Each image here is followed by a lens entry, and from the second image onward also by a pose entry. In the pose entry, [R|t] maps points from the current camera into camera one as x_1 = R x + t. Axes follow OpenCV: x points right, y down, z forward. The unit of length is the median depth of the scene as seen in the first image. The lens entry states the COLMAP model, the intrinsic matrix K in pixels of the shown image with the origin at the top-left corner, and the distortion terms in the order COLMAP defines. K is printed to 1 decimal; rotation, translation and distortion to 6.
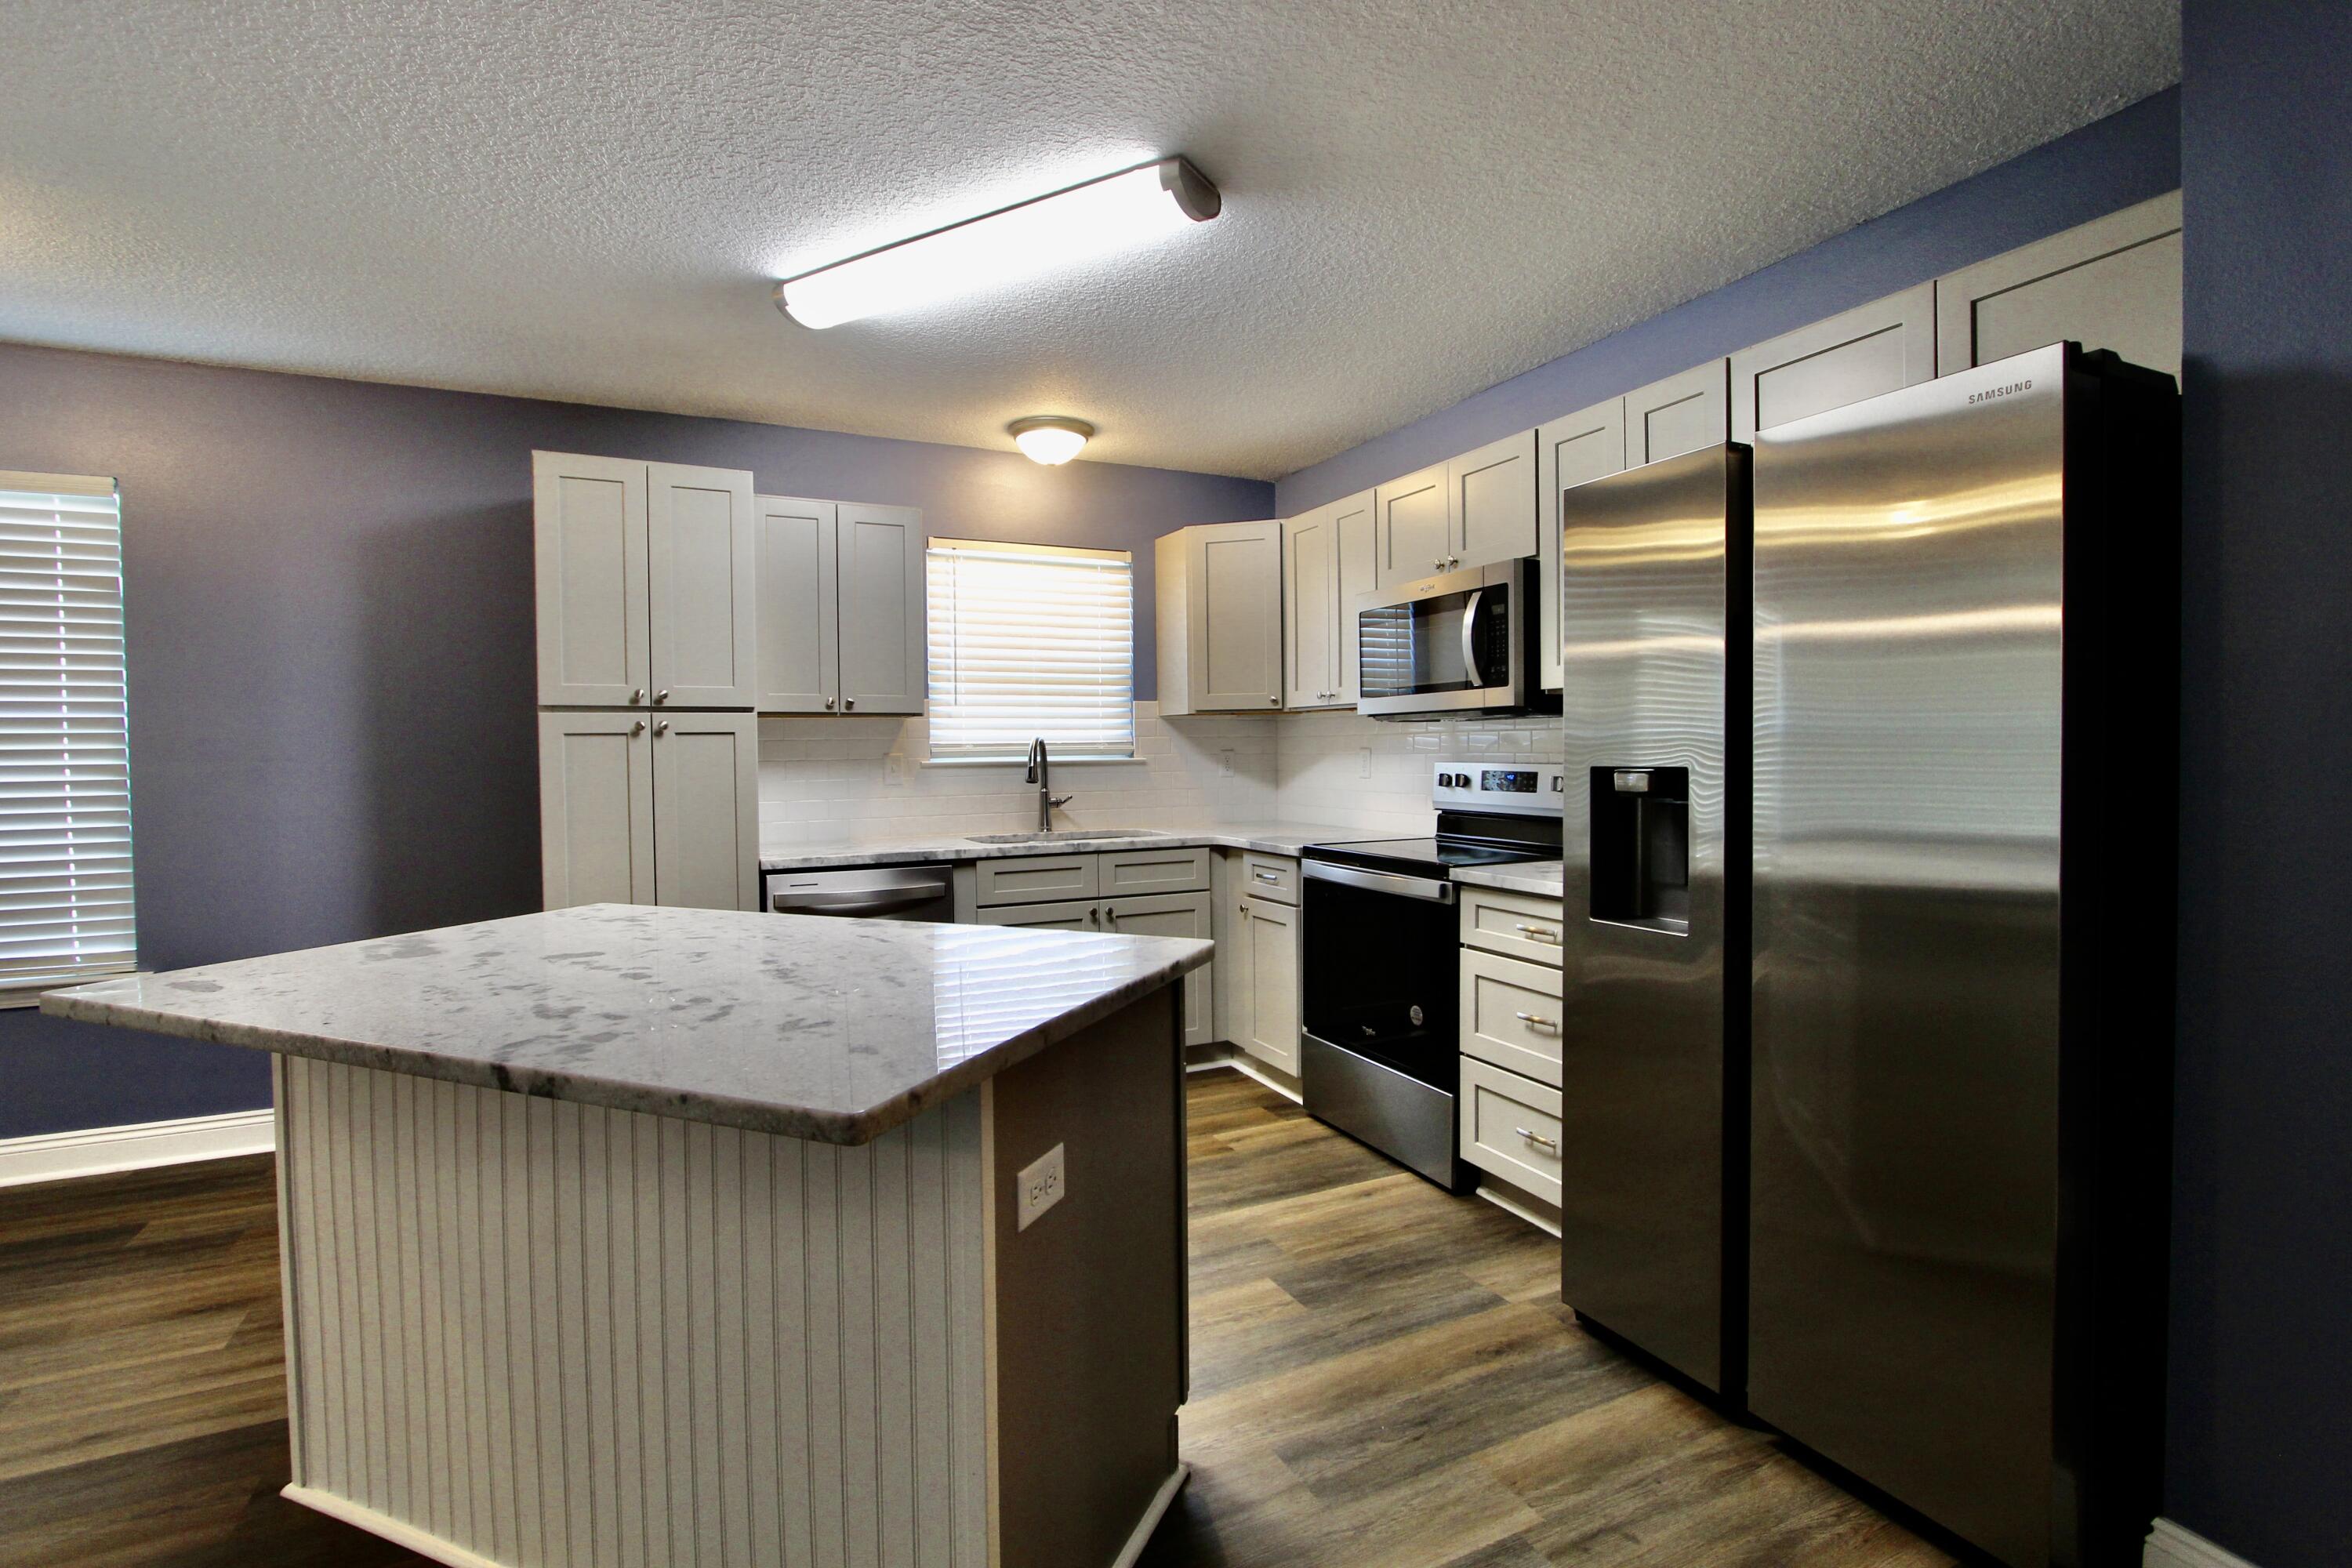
lens RADIAL K [[1087.1, 0, 1172.6], [0, 1087.1, 777.9], [0, 0, 1]] dist [-0.014726, 0.001762]
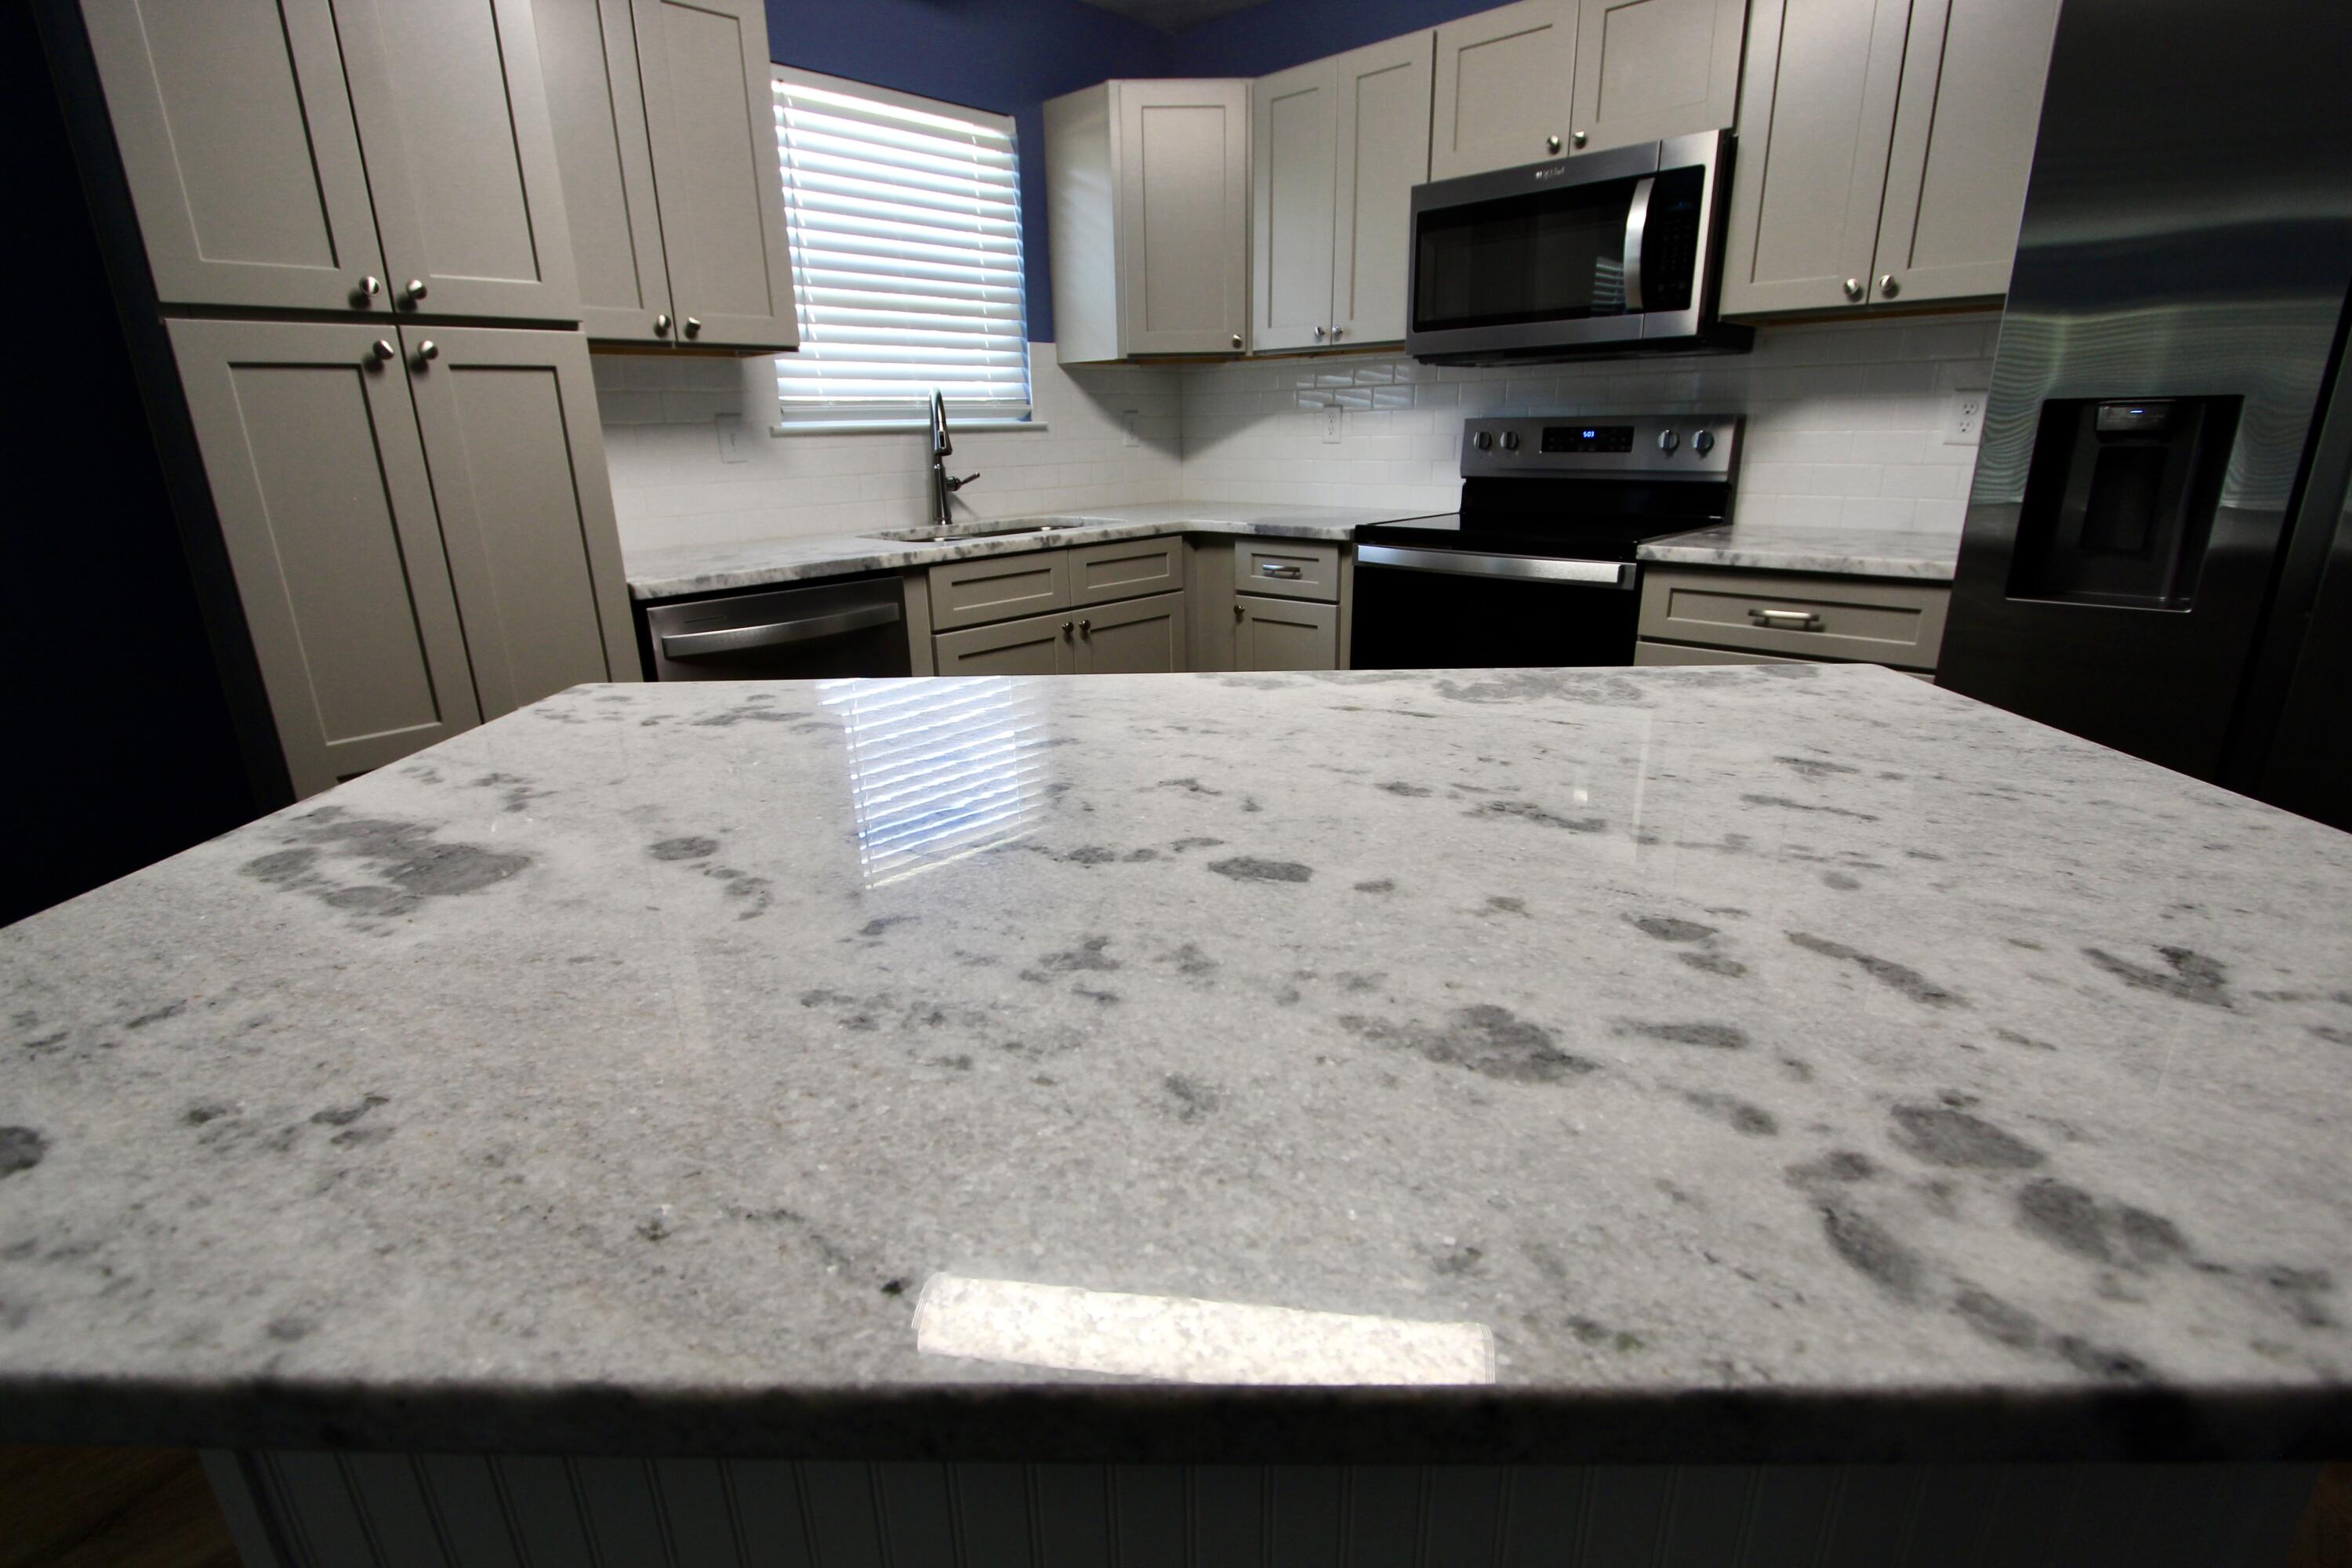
lens RADIAL K [[1087.1, 0, 1175.3], [0, 1087.1, 767.7], [0, 0, 1]] dist [-0.014726, 0.001762]
pose [[0.933934, -0.114645, 0.338561, -0.330276], [0.019454, 0.962068, 0.272115, 0.014514], [-0.356915, -0.247551, 0.900739, 0.319848]]
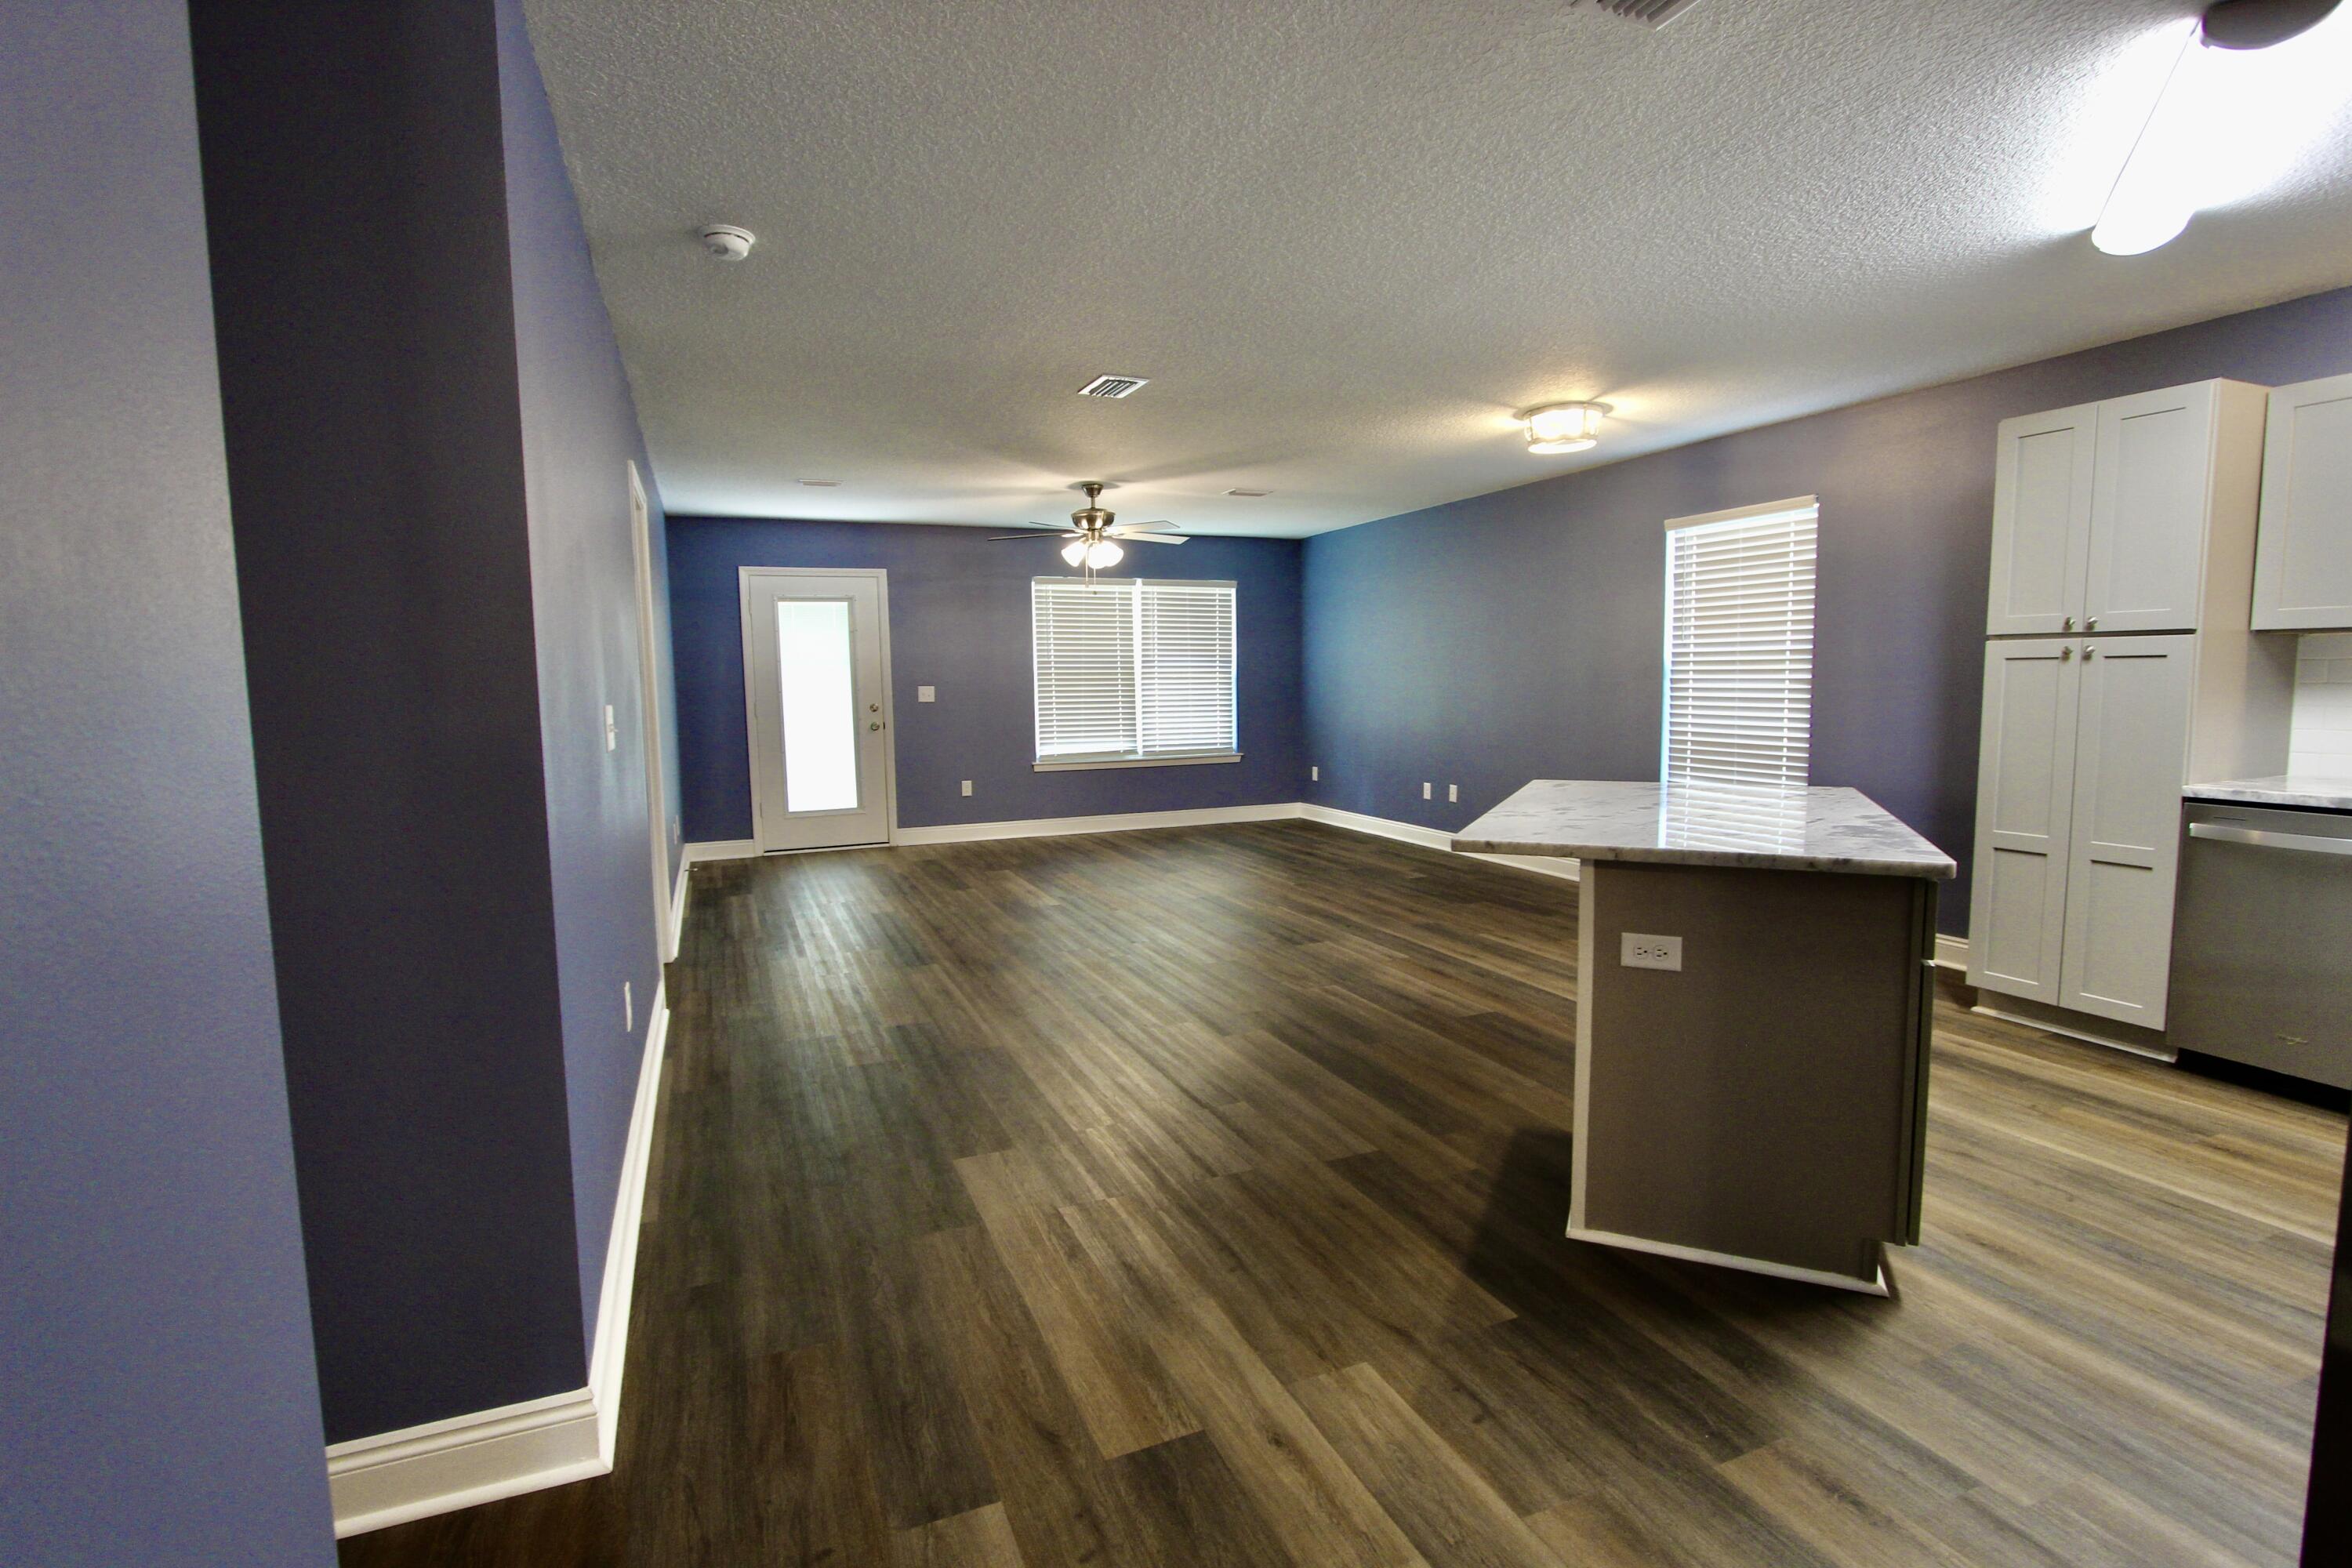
lens RADIAL K [[1087.1, 0, 1170.3], [0, 1087.1, 781.8], [0, 0, 1]] dist [-0.014726, 0.001762]
pose [[-0.055058, 0.109275, -0.992486, 0.669658], [-0.011420, 0.993859, 0.110059, -0.025826], [0.998418, 0.017394, -0.053472, 0.150347]]
